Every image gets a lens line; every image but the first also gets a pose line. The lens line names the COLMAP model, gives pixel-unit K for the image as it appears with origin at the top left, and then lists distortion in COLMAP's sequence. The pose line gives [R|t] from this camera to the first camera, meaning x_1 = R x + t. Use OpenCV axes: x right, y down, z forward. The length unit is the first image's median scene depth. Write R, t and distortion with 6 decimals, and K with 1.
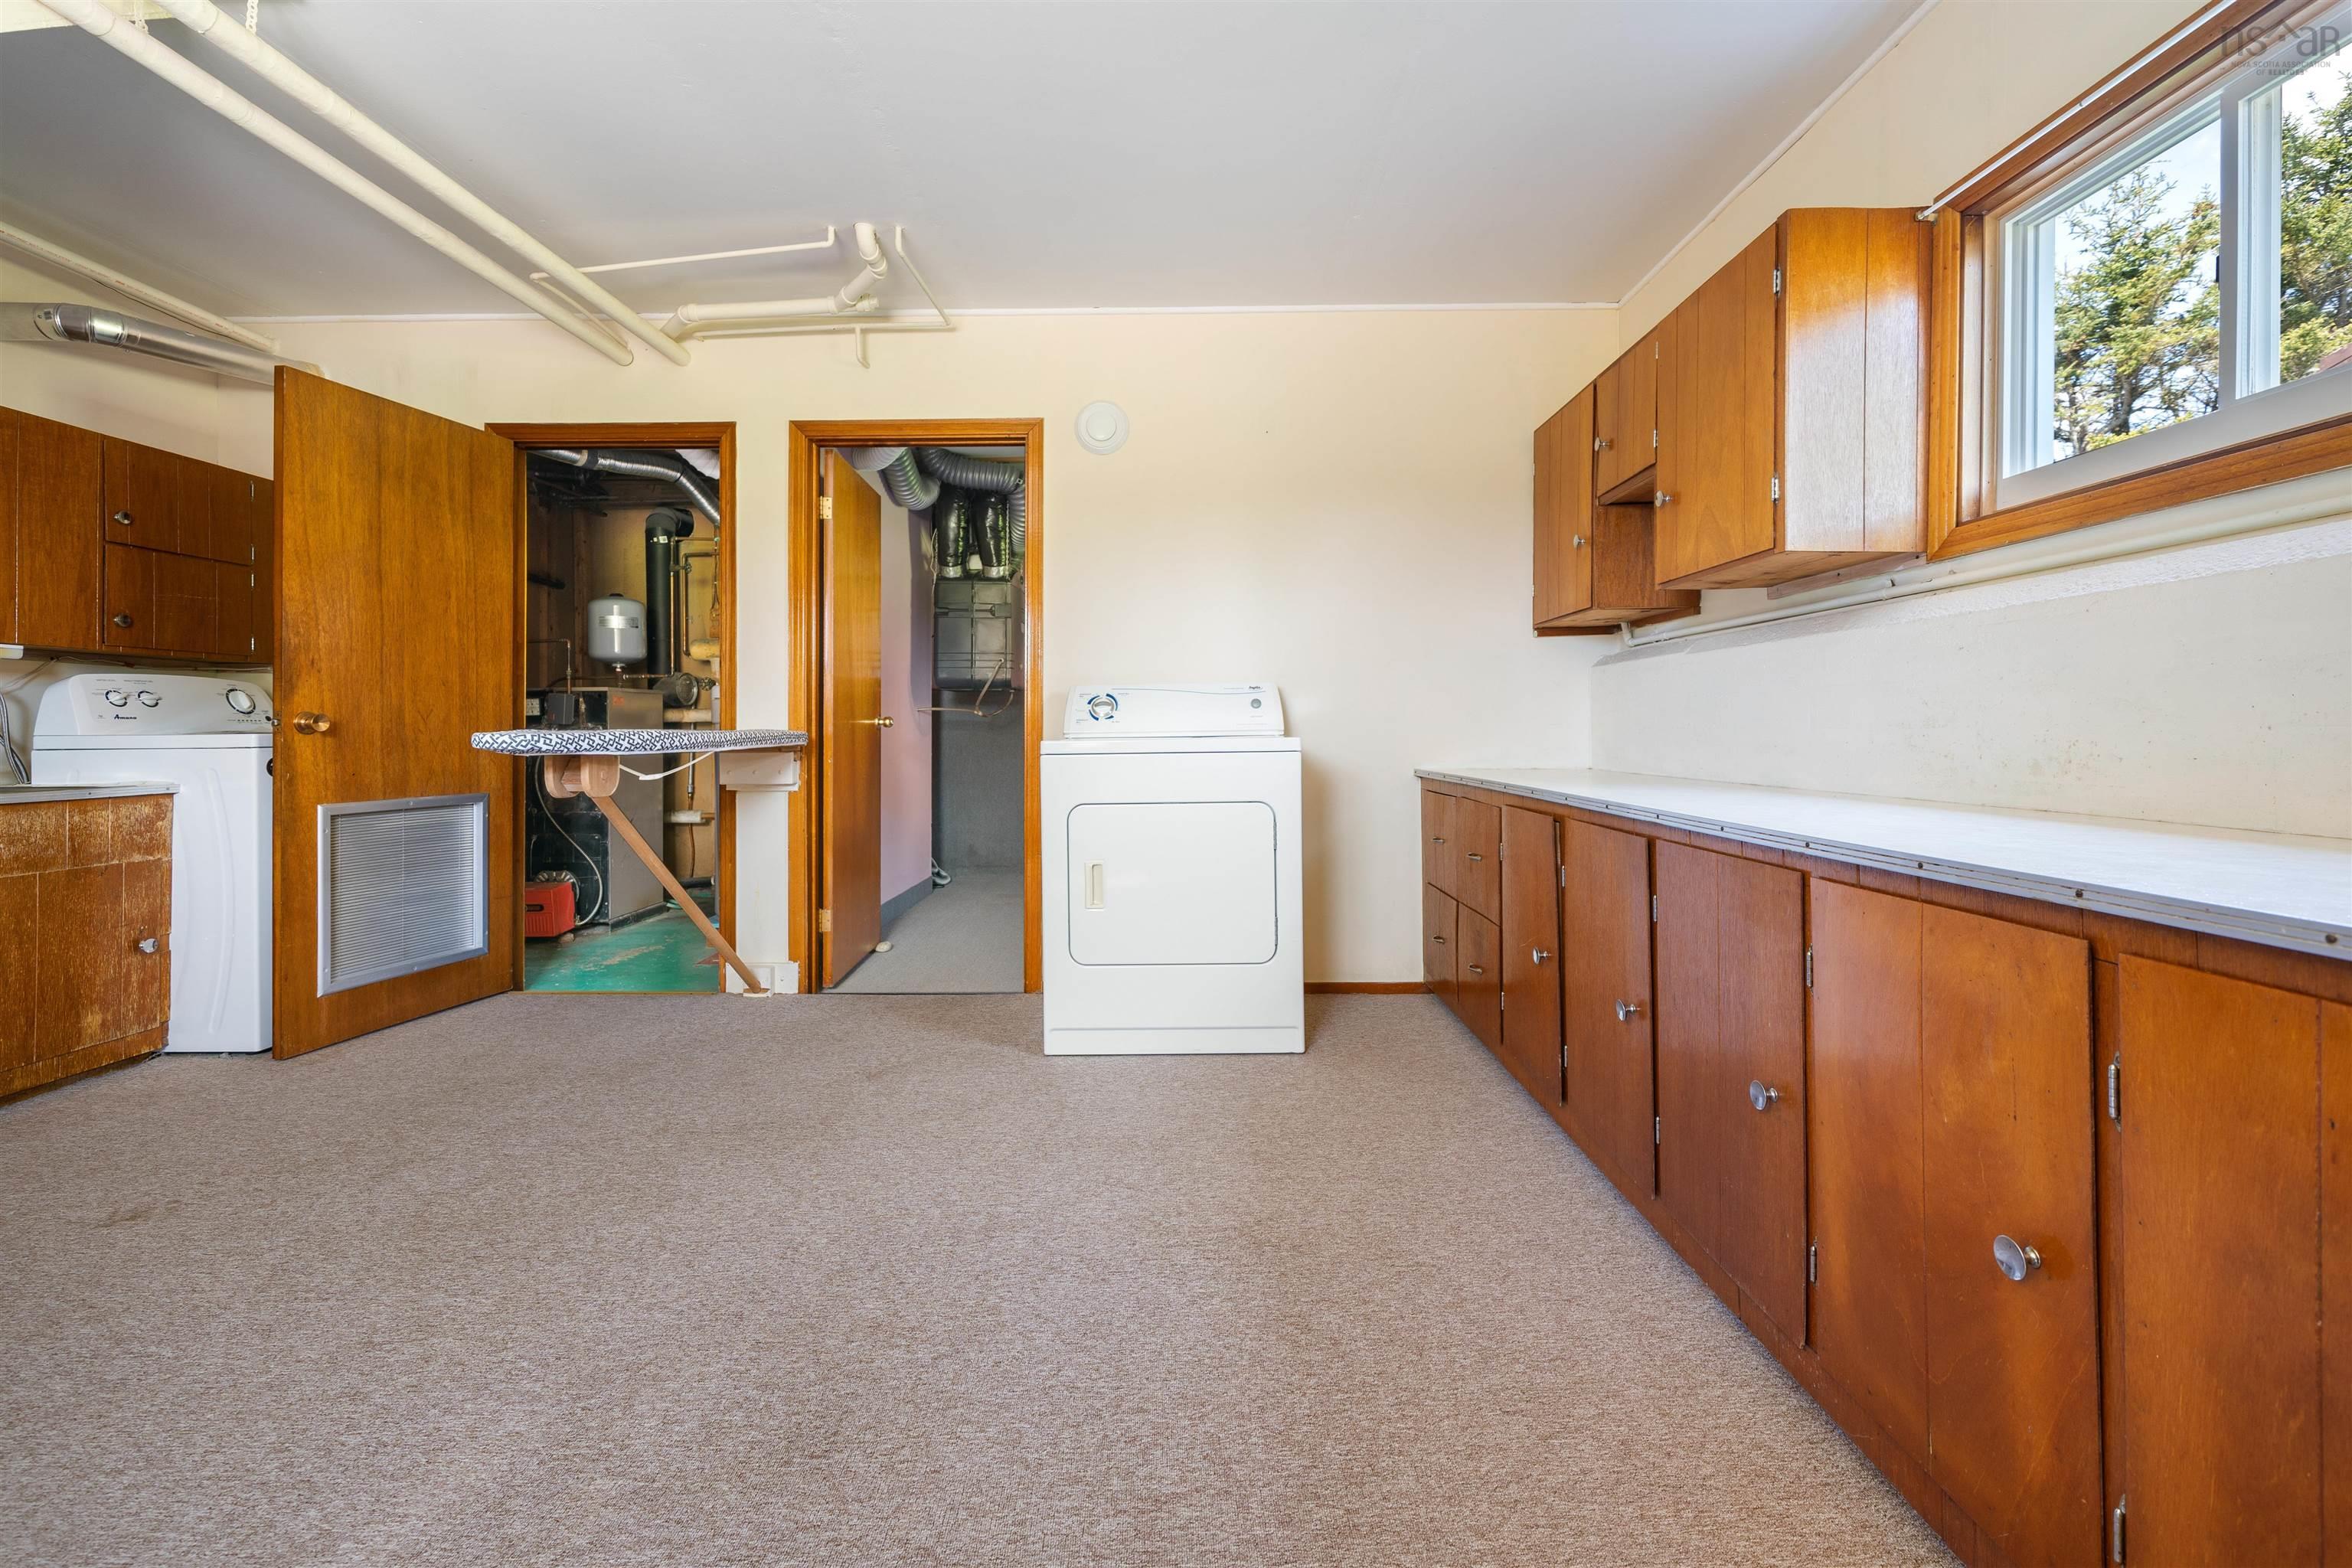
lens RADIAL K [[996.7, 0, 1123.9], [0, 996.7, 727.3], [0, 0, 1]] dist [-0.002348, 0.000198]
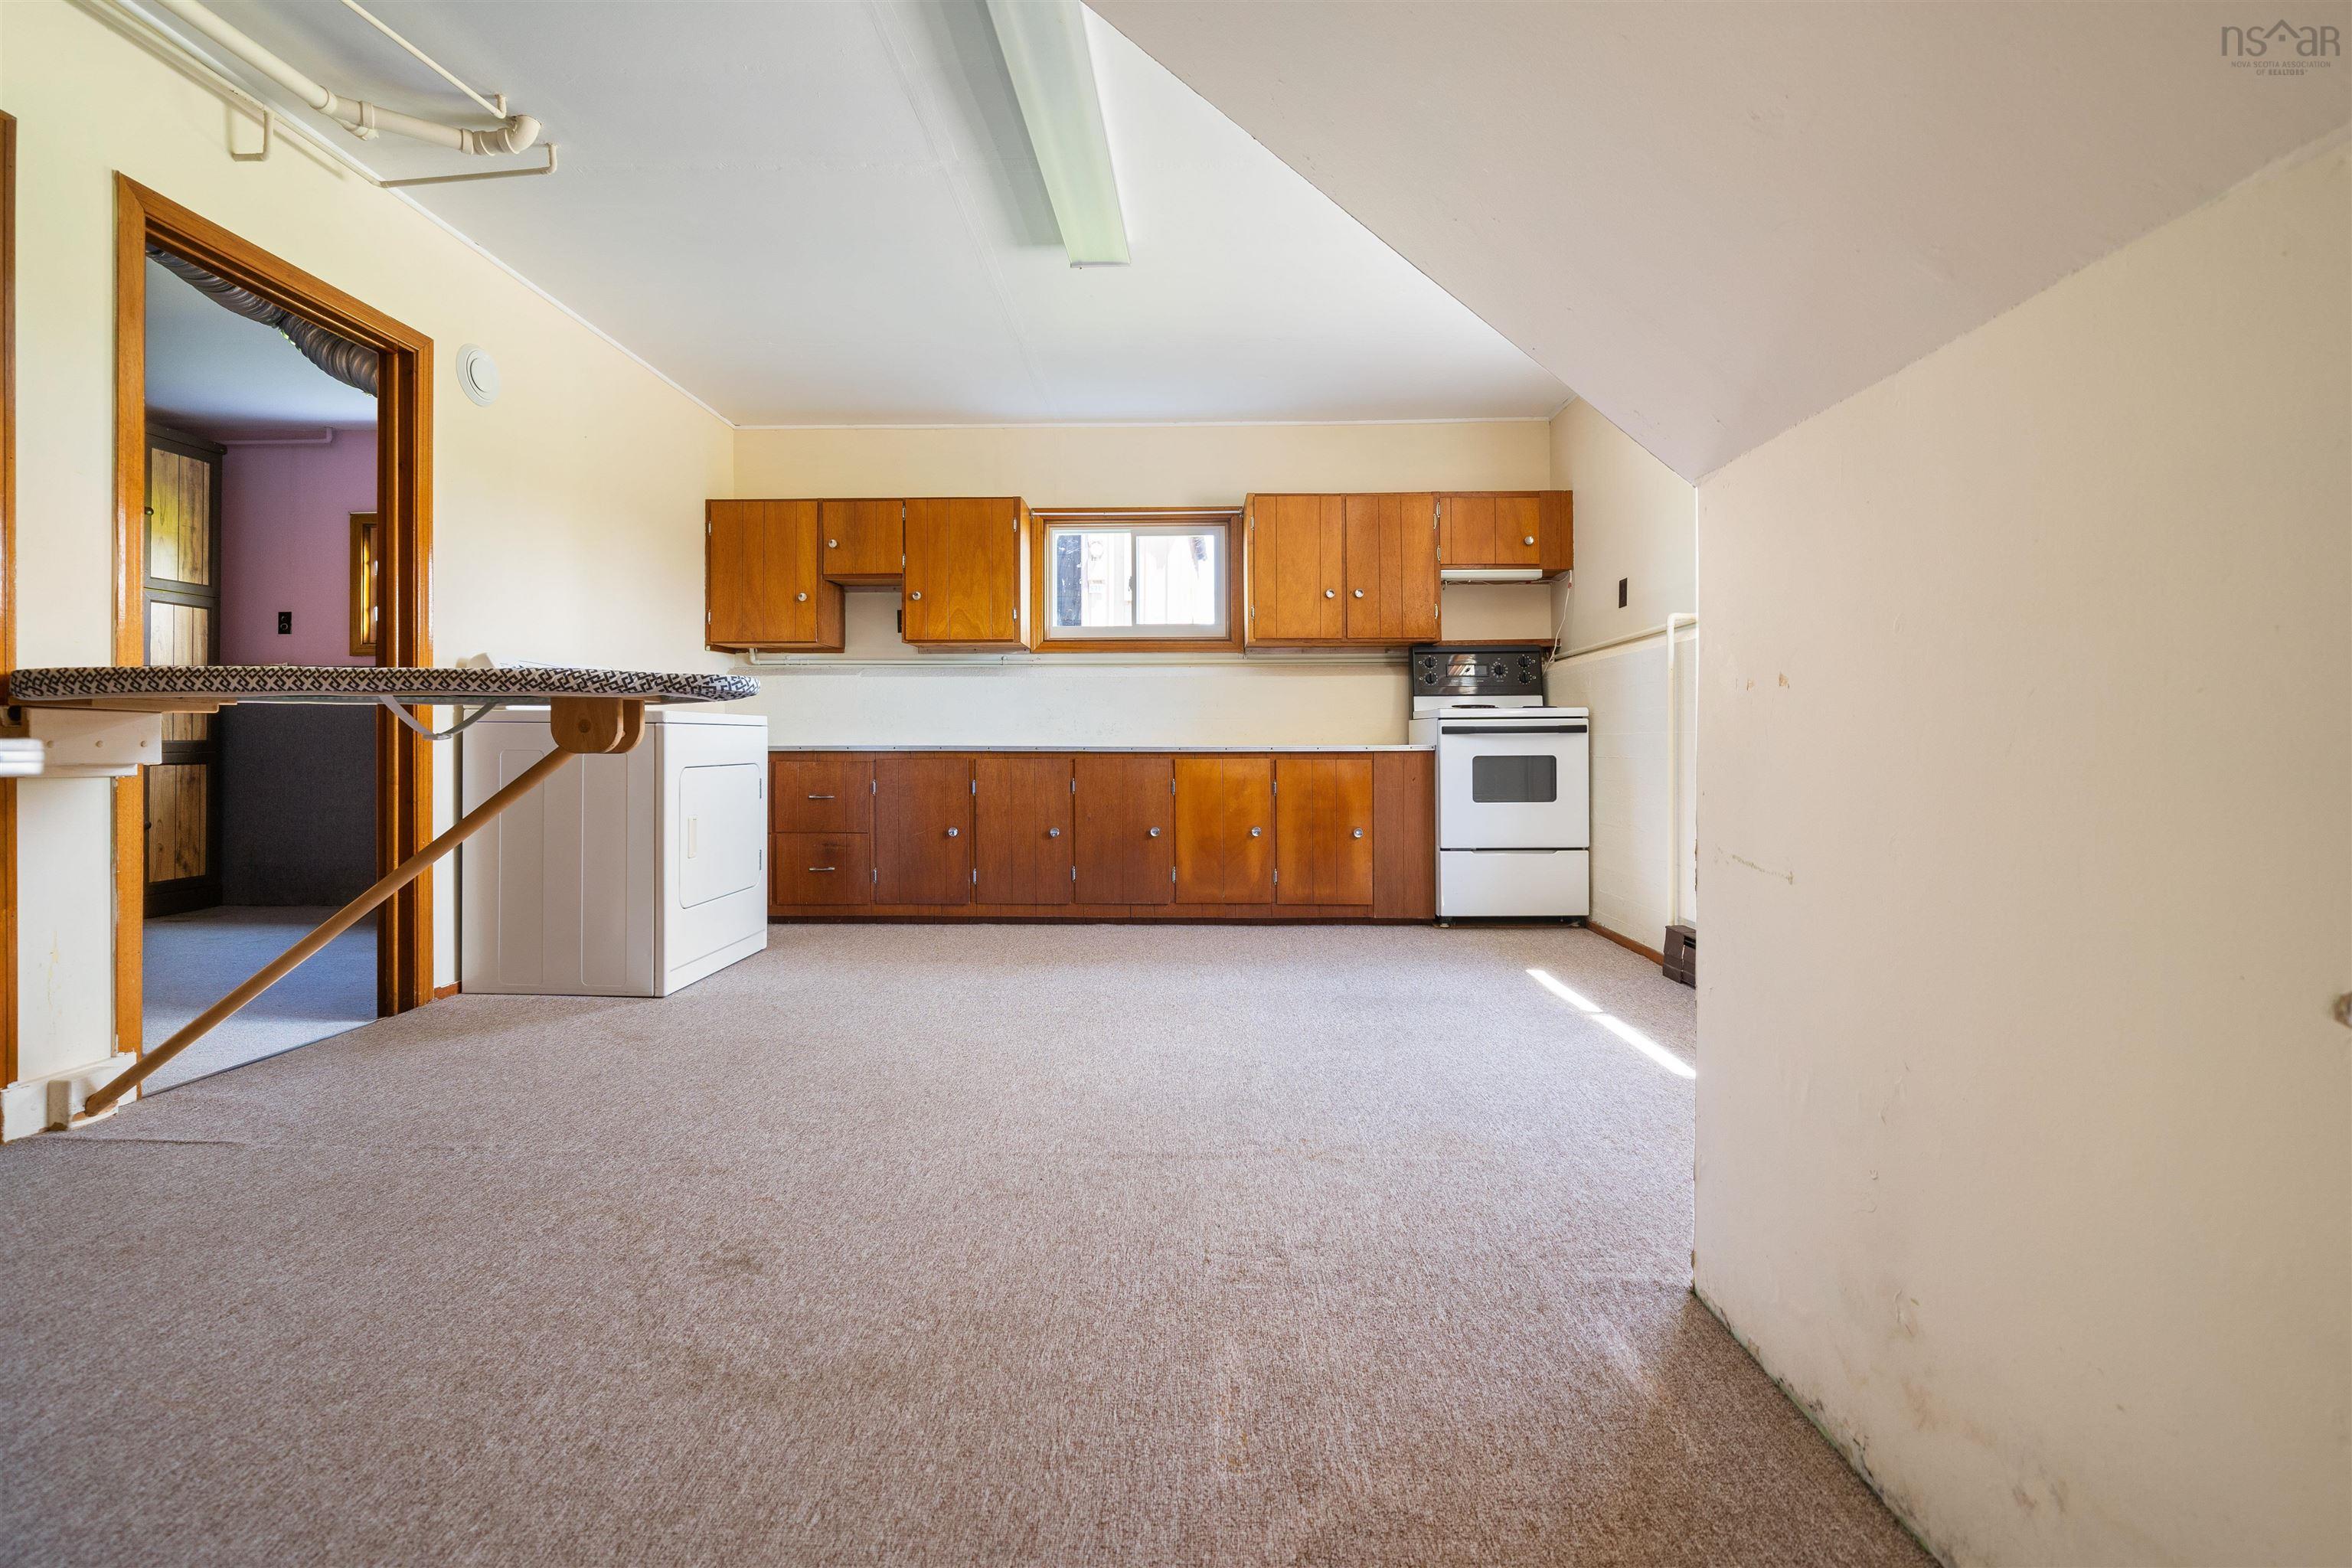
lens RADIAL K [[1022.1, 0, 1171.5], [0, 1022.1, 745.6], [0, 0, 1]] dist [-0.000168, -0.000926]
pose [[0.007510, 0.007996, 0.999940, -1.192206], [-0.005967, 0.999951, -0.007951, 0.057573], [-0.999954, -0.005907, 0.007557, 0.430811]]
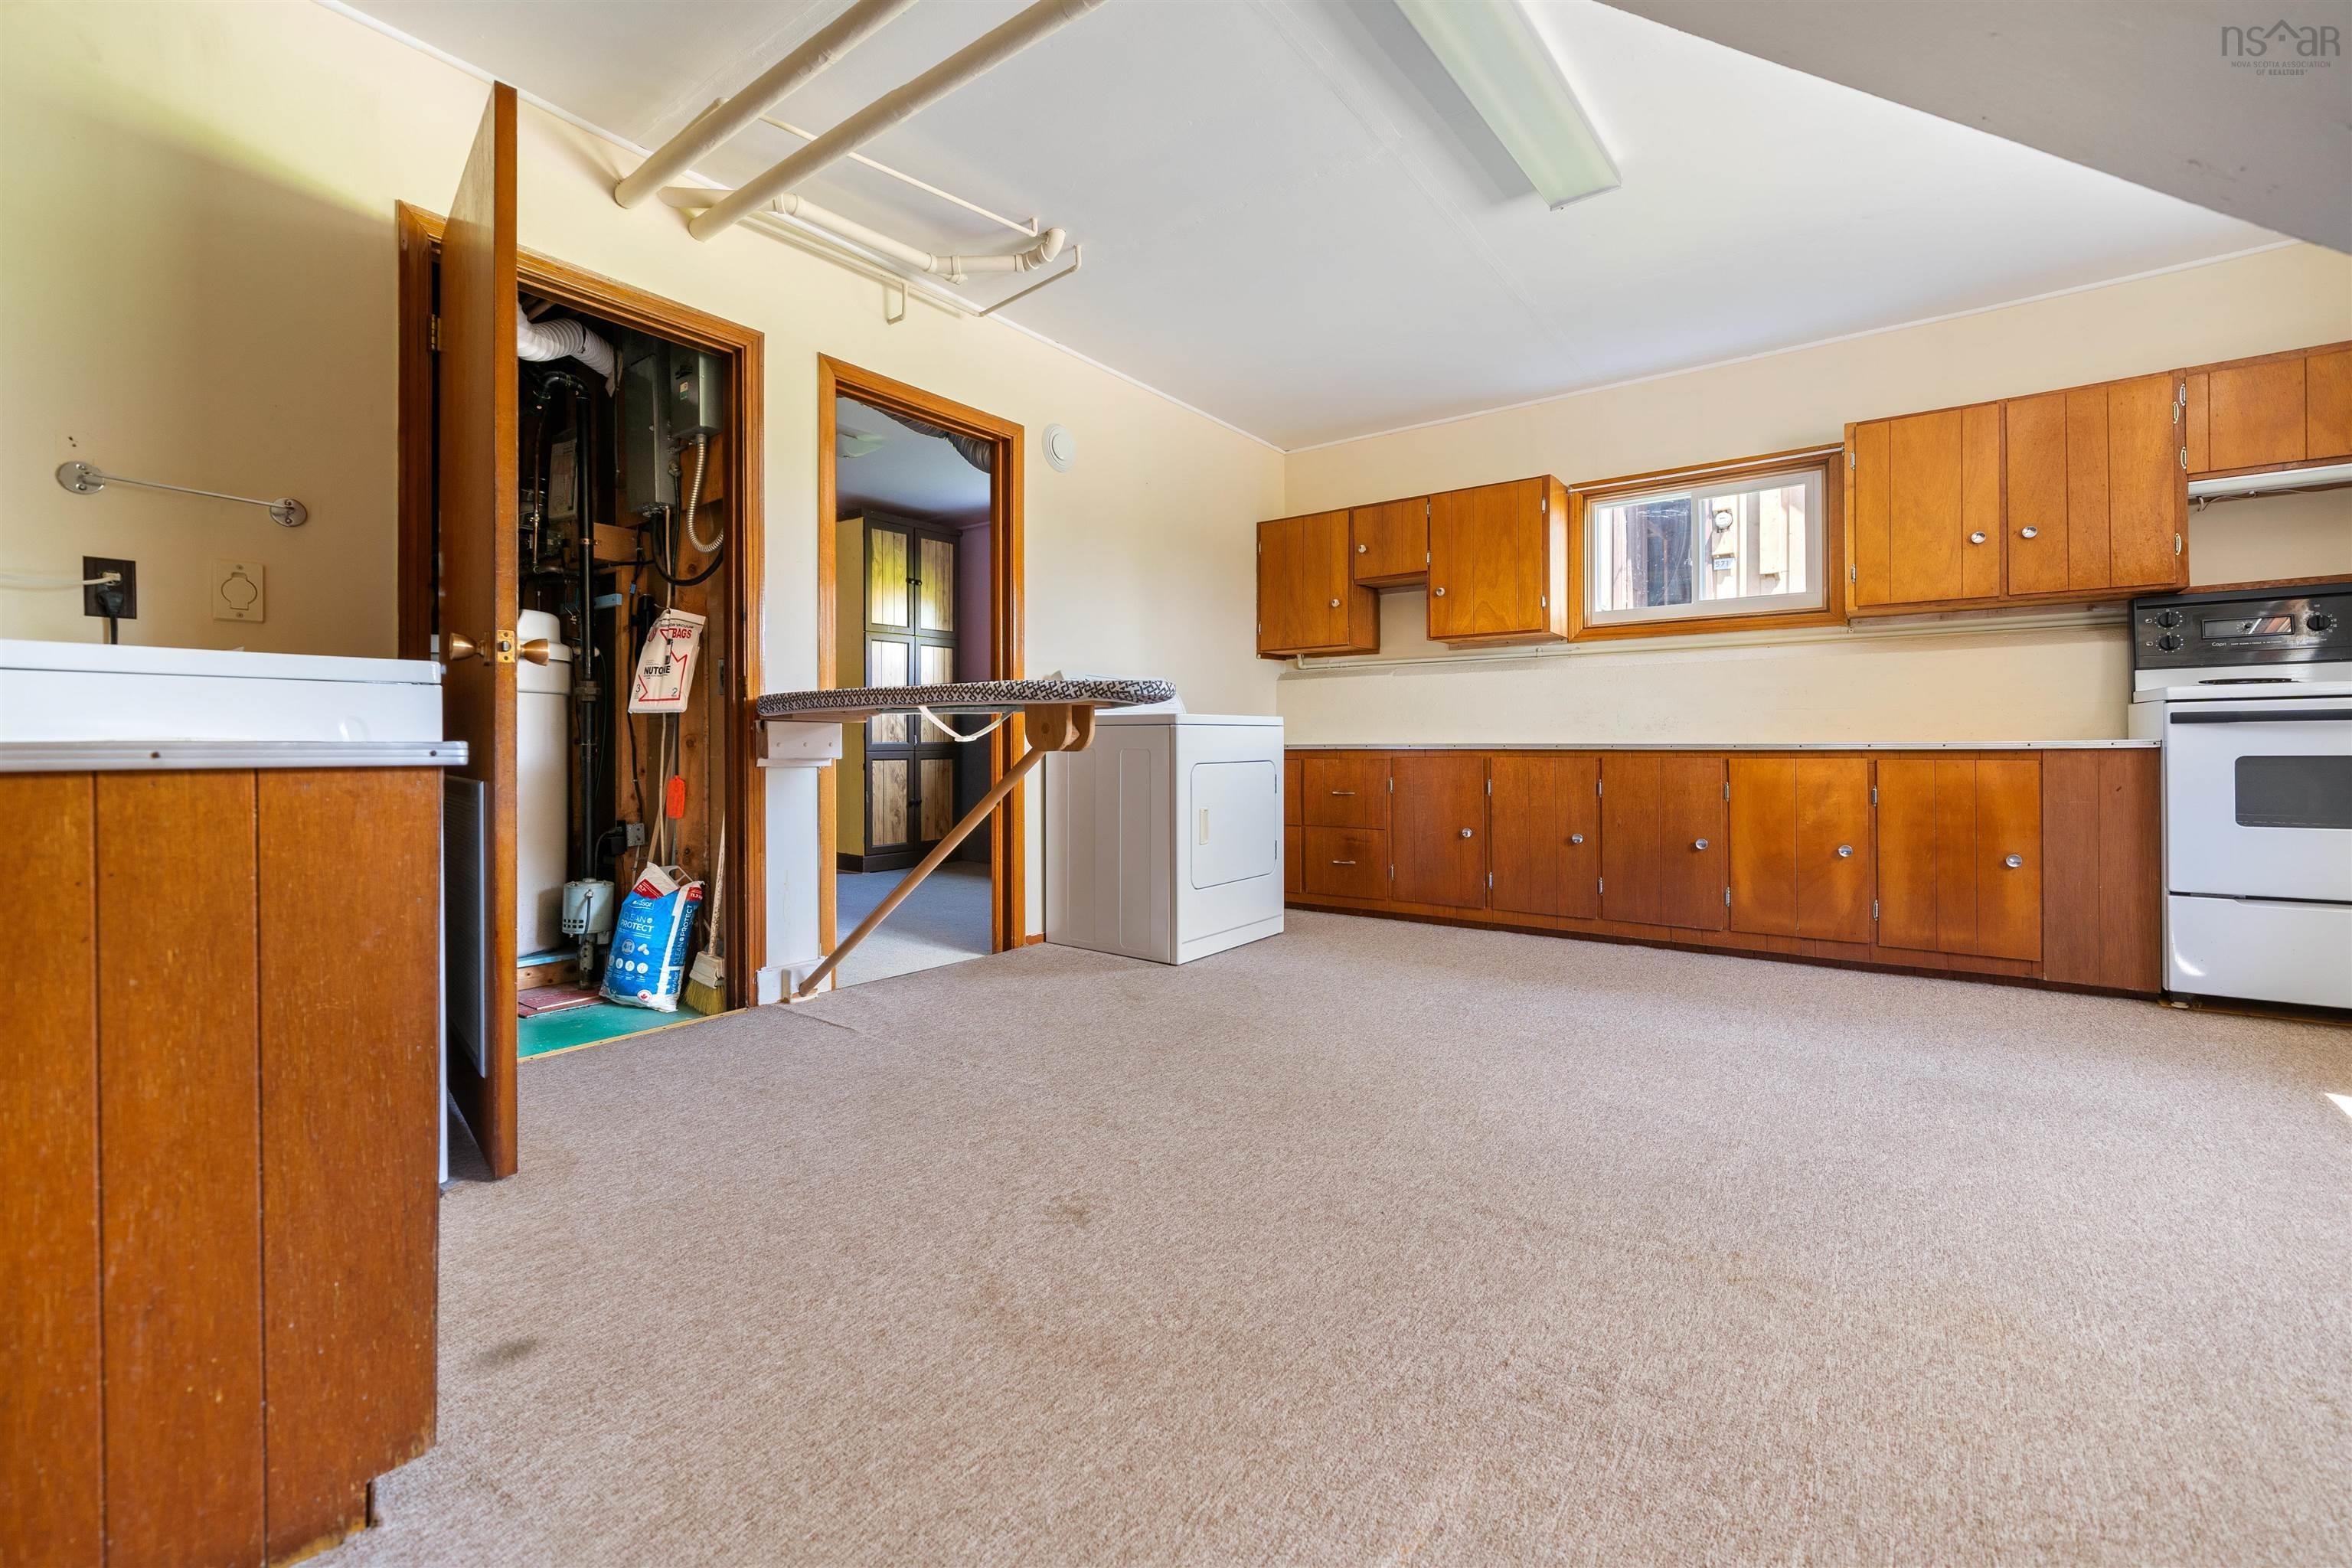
lens RADIAL K [[996.7, 0, 1155.3], [0, 996.7, 746.2], [0, 0, 1]] dist [-0.002348, 0.000198]
pose [[0.590335, 0.005144, 0.807142, -1.094899], [-0.005895, 0.999981, -0.002061, 0.056946], [-0.807137, -0.003541, 0.590354, 0.284099]]
